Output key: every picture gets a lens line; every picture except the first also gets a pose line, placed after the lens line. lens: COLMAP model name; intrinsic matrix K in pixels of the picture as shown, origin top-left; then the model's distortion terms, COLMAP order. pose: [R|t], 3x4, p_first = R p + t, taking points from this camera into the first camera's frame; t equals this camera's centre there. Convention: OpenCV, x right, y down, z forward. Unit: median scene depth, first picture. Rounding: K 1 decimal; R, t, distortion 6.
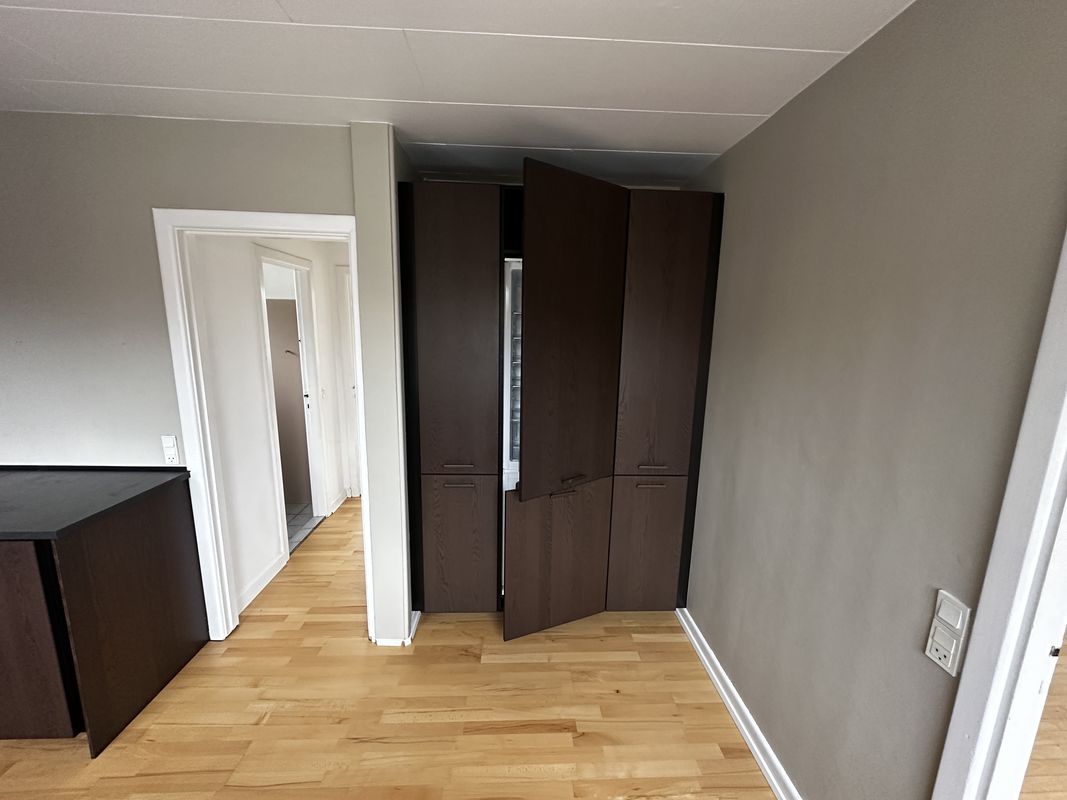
lens RADIAL K [[427.5, 0, 531.0], [0, 427.5, 399.6], [0, 0, 1]] dist [-0.000913, 0.000482]
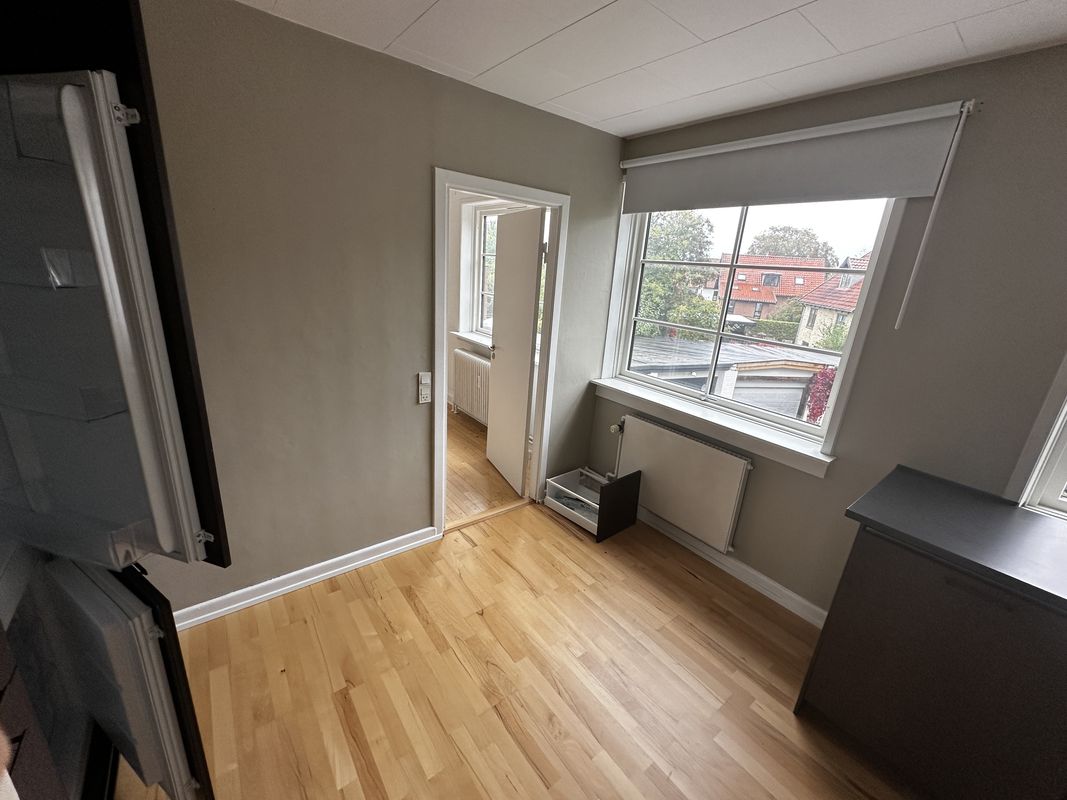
lens RADIAL K [[427.5, 0, 529.9], [0, 427.5, 398.4], [0, 0, 1]] dist [-0.000913, 0.000482]
pose [[-0.572886, -0.308014, 0.759559, -0.703548], [0.058111, 0.909108, 0.412487, -0.207707], [-0.817573, 0.280447, -0.502916, 1.018598]]
